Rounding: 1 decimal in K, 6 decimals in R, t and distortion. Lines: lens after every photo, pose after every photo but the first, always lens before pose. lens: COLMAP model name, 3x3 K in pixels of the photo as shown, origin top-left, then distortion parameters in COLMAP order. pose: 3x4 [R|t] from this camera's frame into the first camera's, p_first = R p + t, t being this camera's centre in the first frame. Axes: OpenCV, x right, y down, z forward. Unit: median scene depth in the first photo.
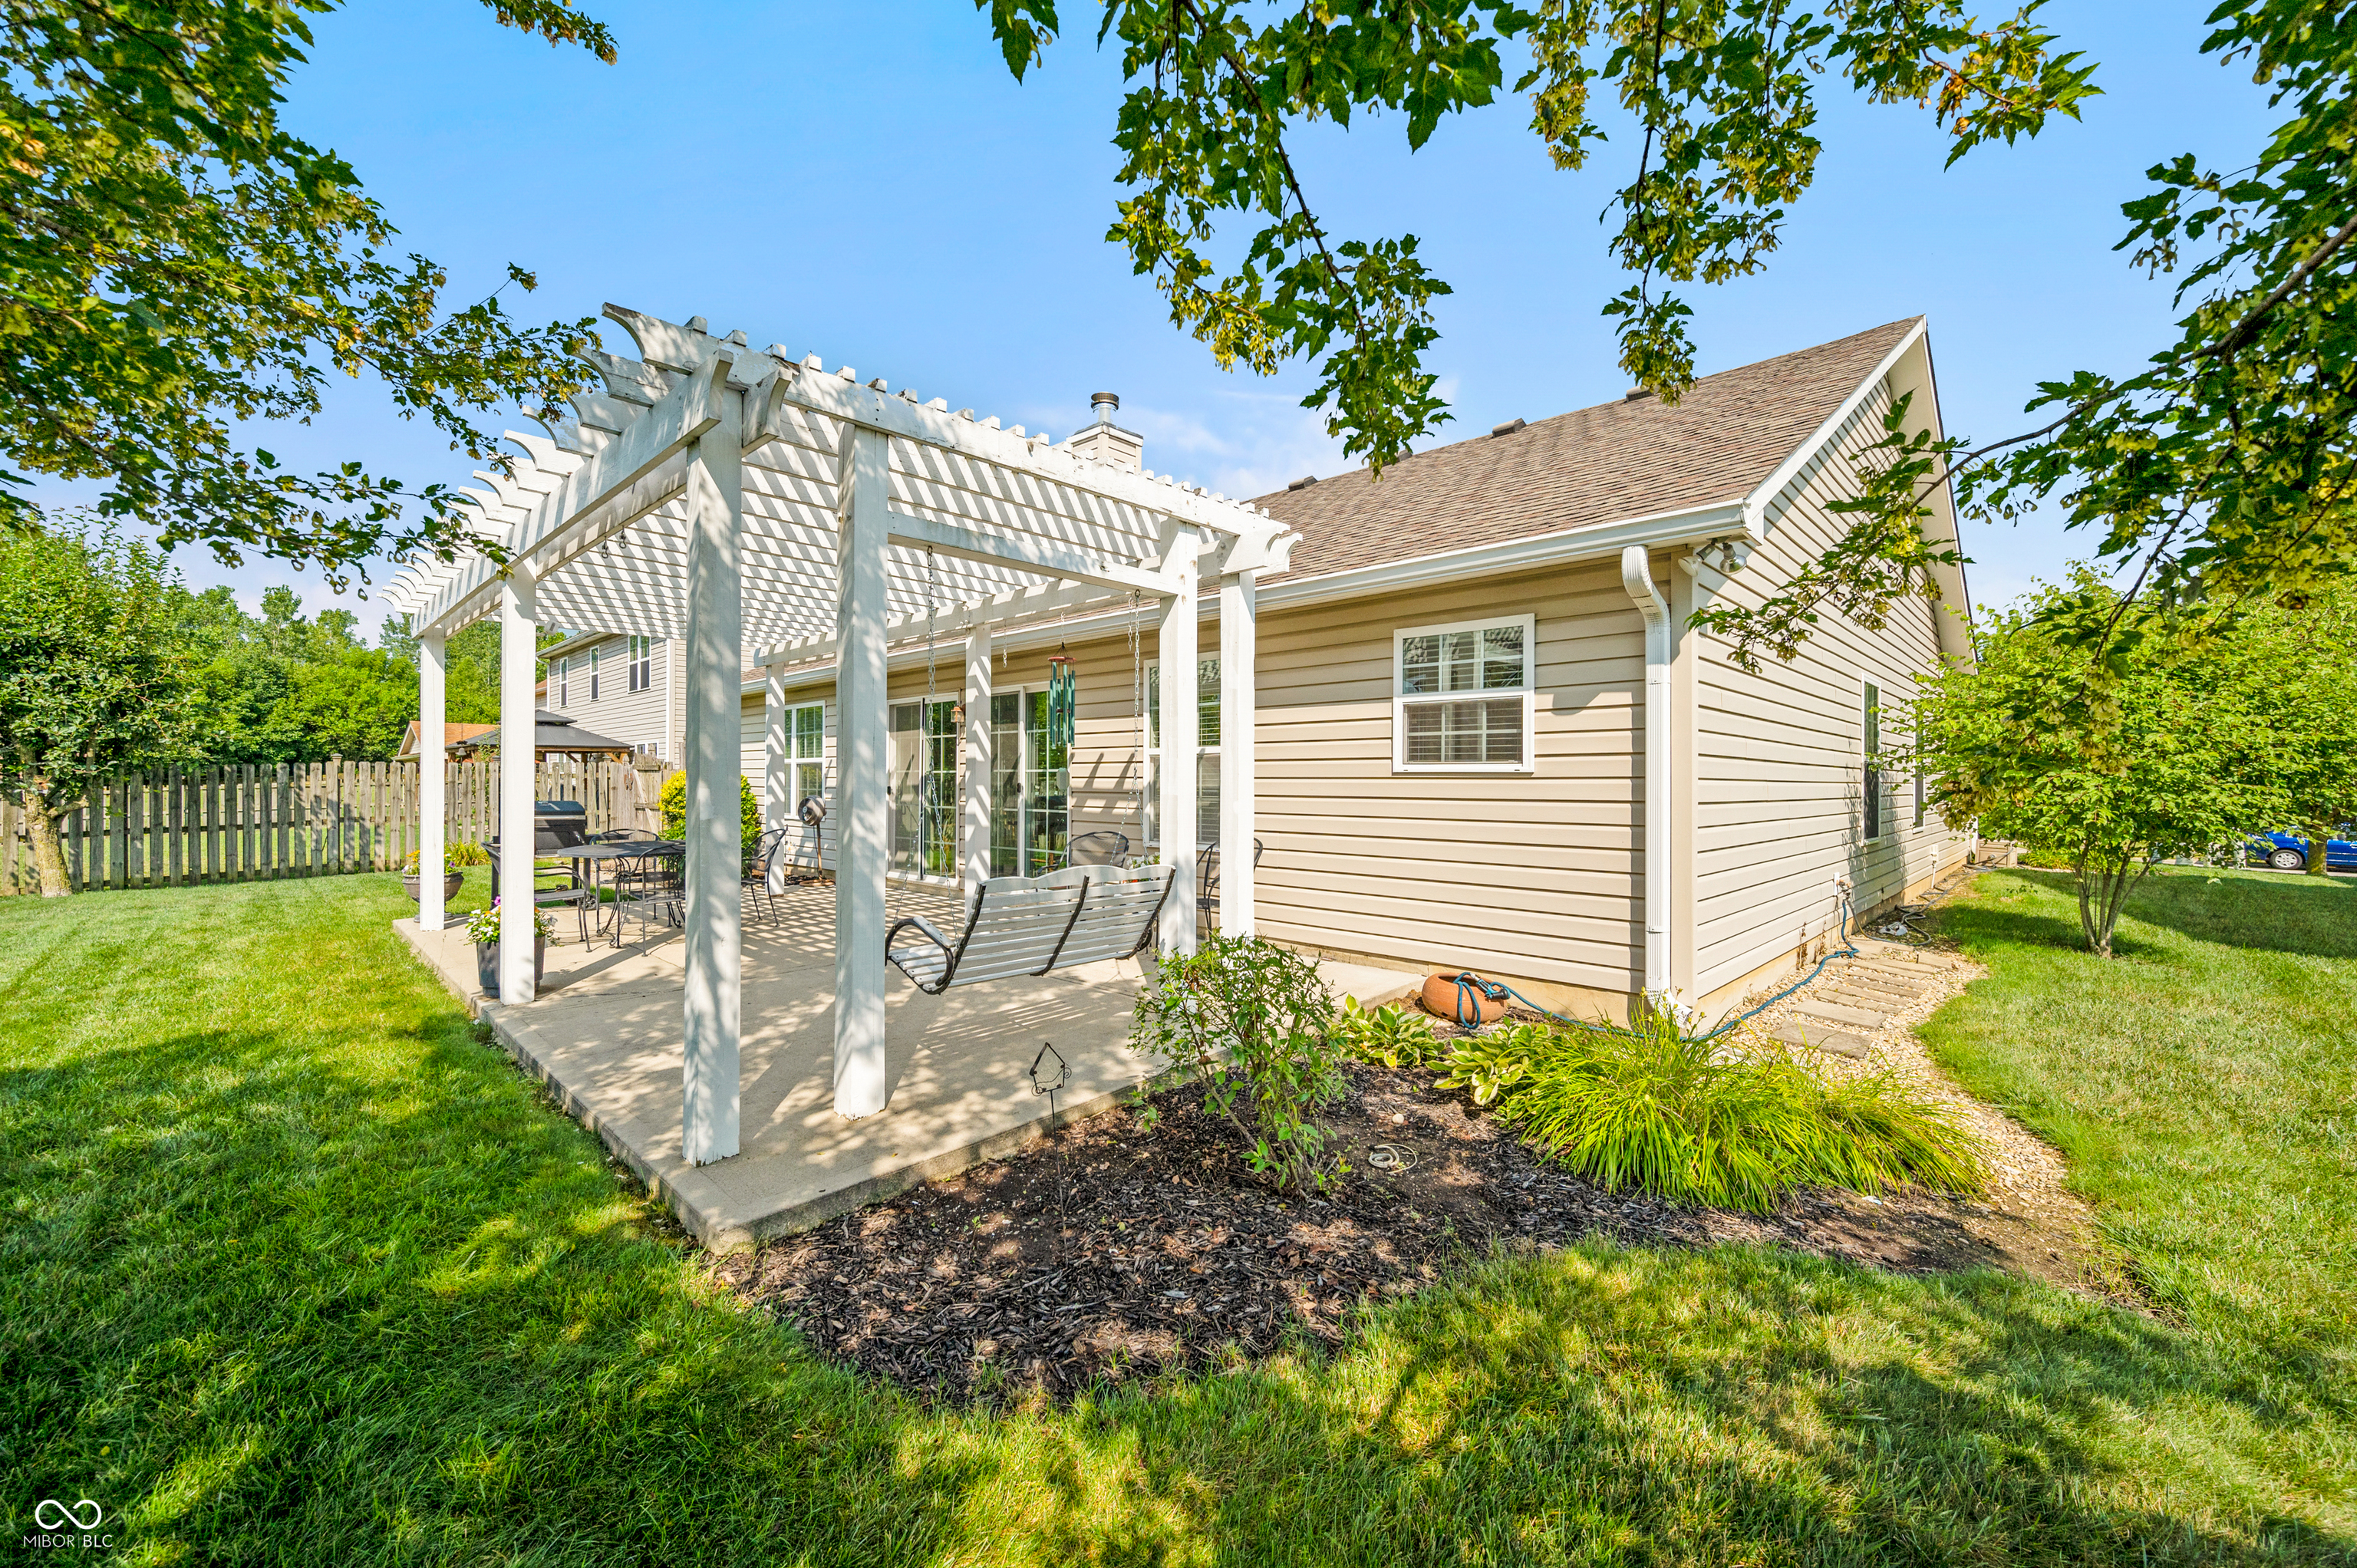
lens RADIAL K [[932.4, 0, 1170.8], [0, 932.4, 784.3], [0, 0, 1]] dist [-0.003013, -0.000786]
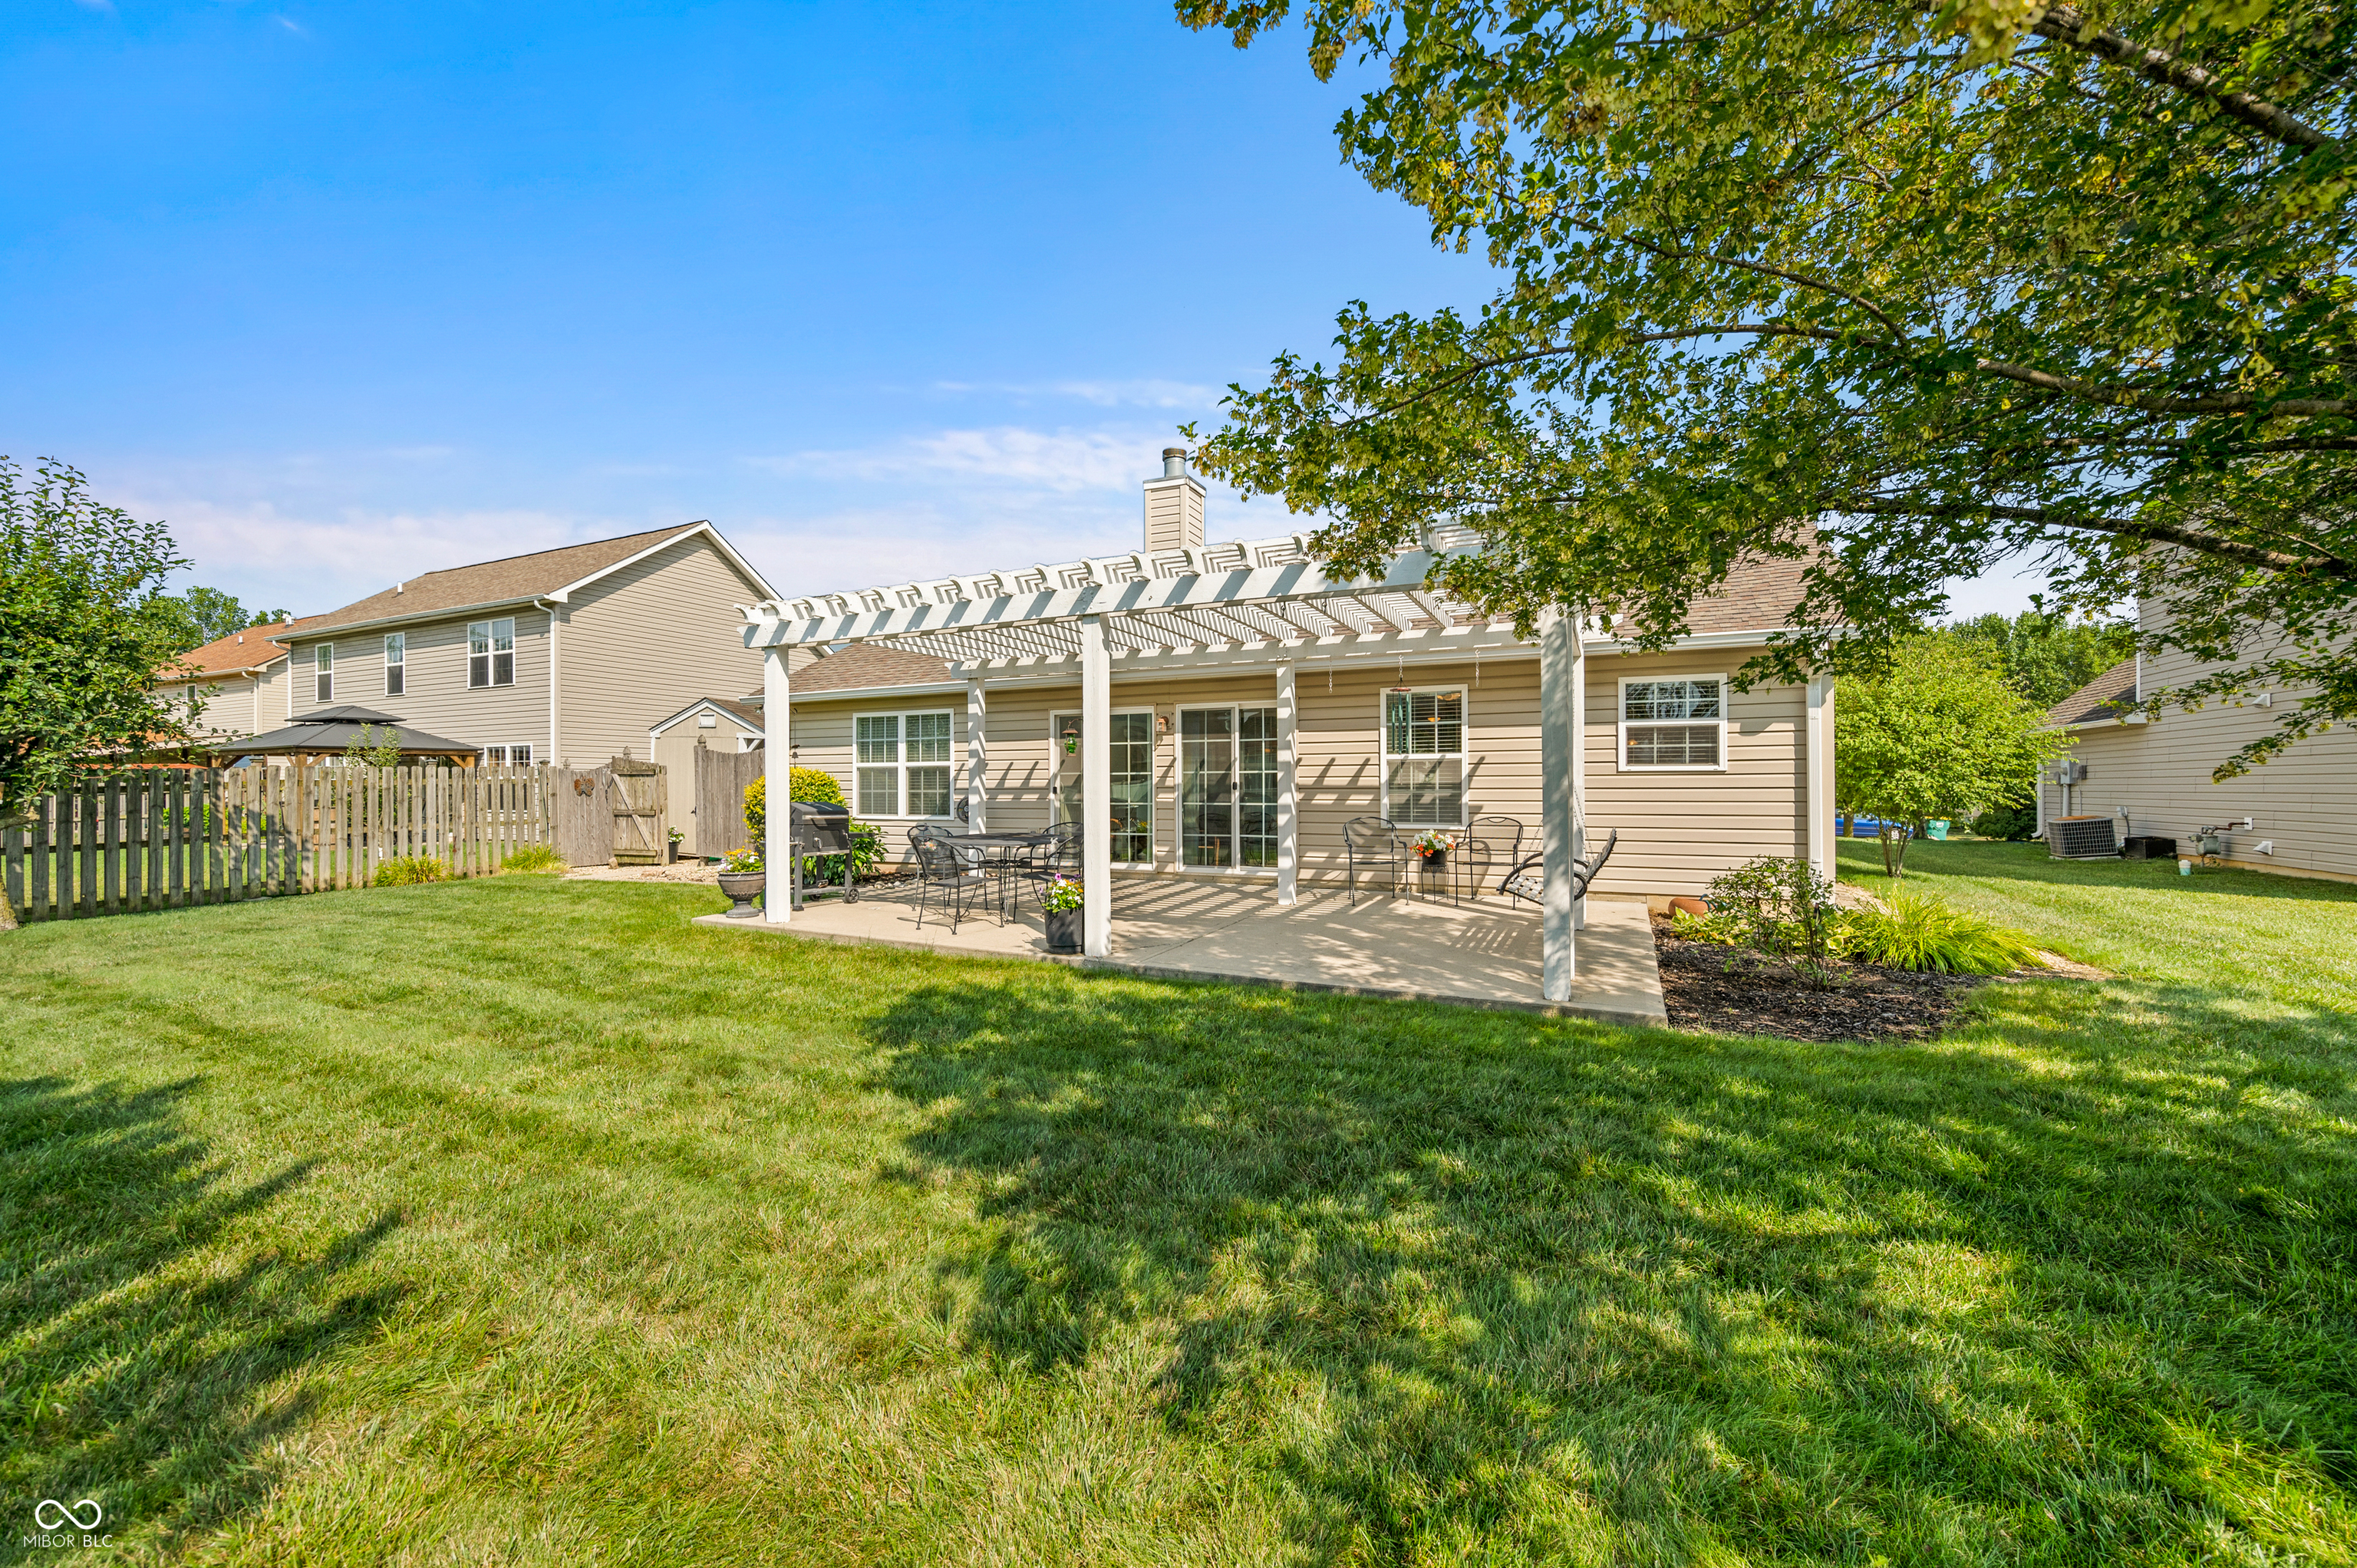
lens RADIAL K [[932.4, 0, 1175.4], [0, 932.4, 793.7], [0, 0, 1]] dist [-0.003013, -0.000786]
pose [[0.946878, -0.010724, 0.321413, -0.544245], [0.008714, 0.999932, 0.007690, 0.003356], [-0.321474, -0.004480, 0.946908, -0.120207]]
